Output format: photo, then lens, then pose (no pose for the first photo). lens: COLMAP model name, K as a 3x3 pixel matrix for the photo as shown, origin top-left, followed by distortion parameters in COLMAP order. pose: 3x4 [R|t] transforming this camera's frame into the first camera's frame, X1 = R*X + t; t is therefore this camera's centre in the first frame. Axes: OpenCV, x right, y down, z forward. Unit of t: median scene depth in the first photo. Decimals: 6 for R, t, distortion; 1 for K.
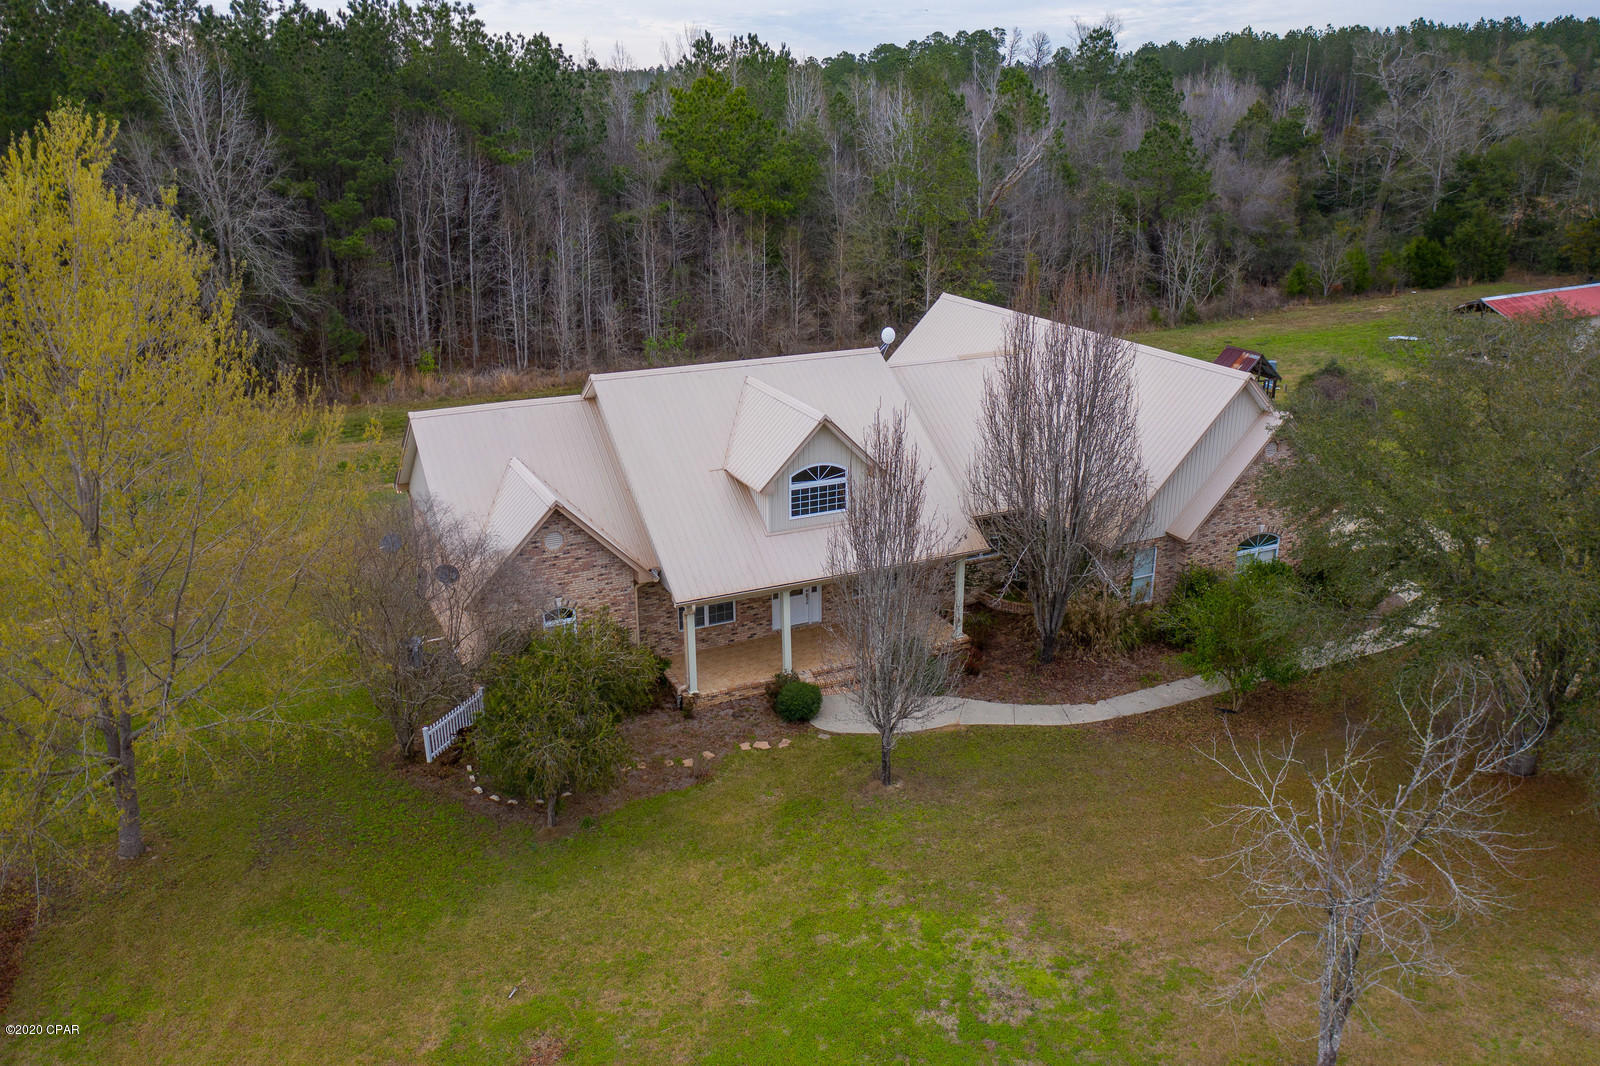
lens RADIAL K [[1275.4, 0, 795.8], [0, 1275.4, 535.1], [0, 0, 1]] dist [-0.028144, 0.007950]
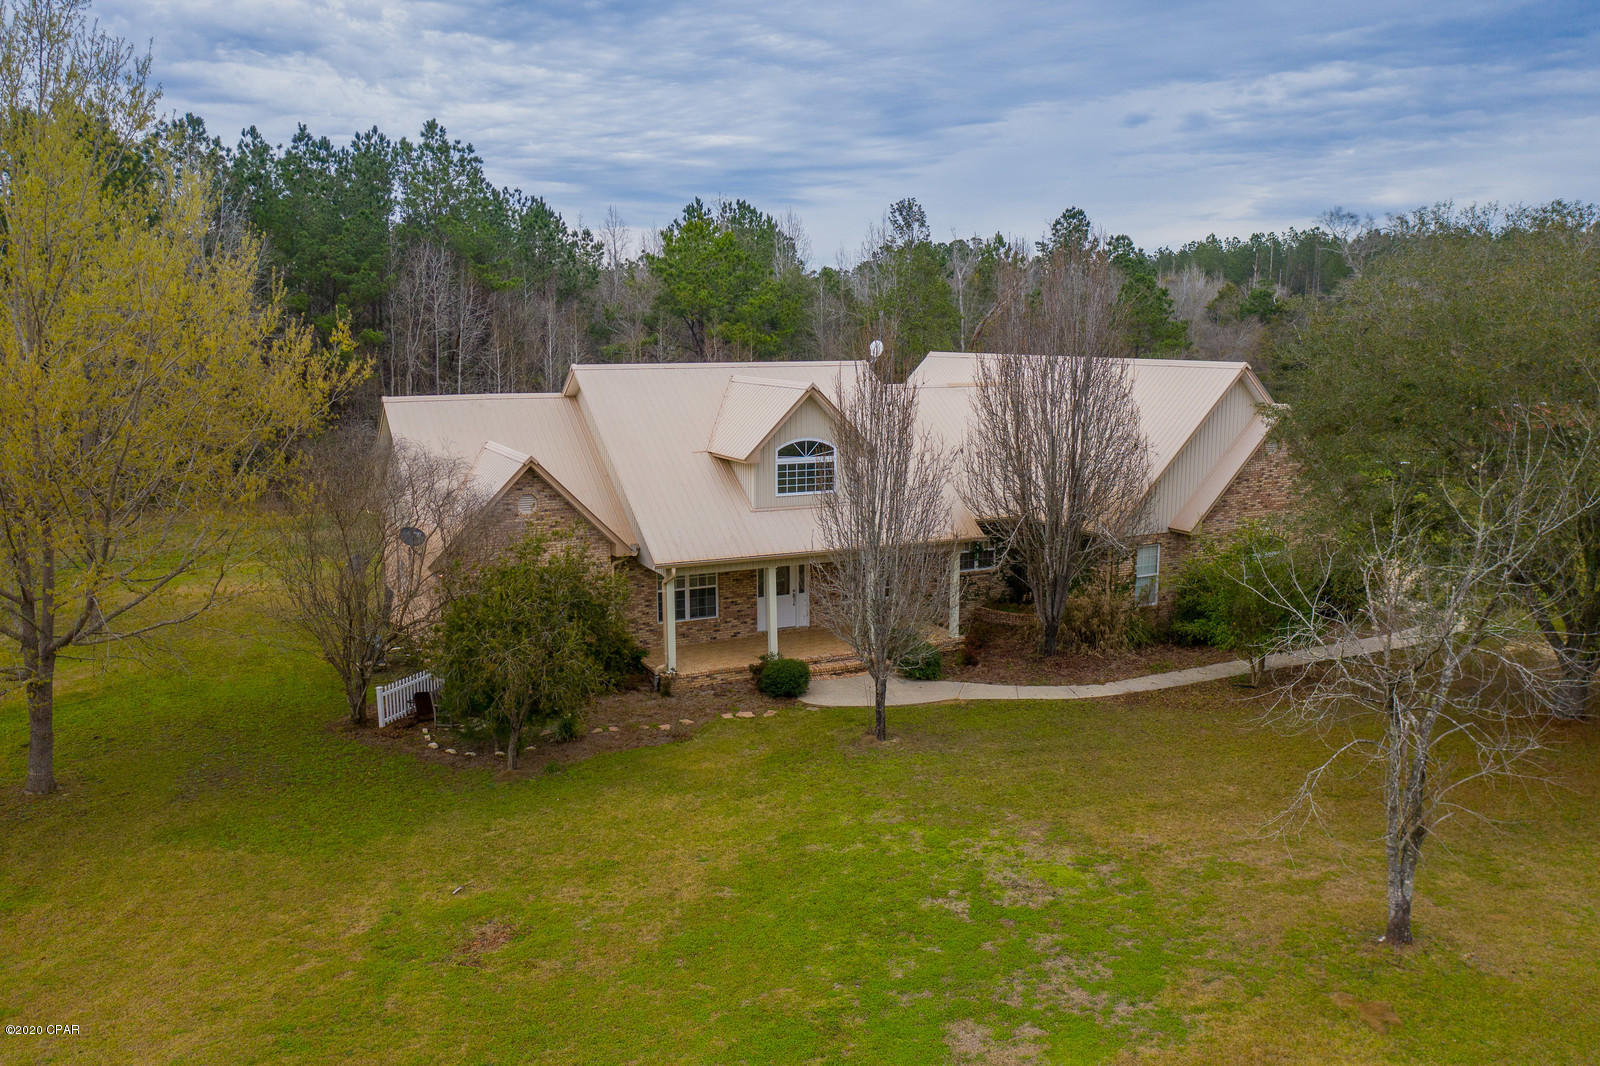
lens RADIAL K [[1275.4, 0, 796.8], [0, 1275.4, 531.6], [0, 0, 1]] dist [-0.028144, 0.007950]
pose [[0.999929, 0.001506, 0.011812, -0.000561], [0.000627, 0.983925, -0.178580, 0.193575], [-0.011891, 0.178575, 0.983855, 0.067920]]
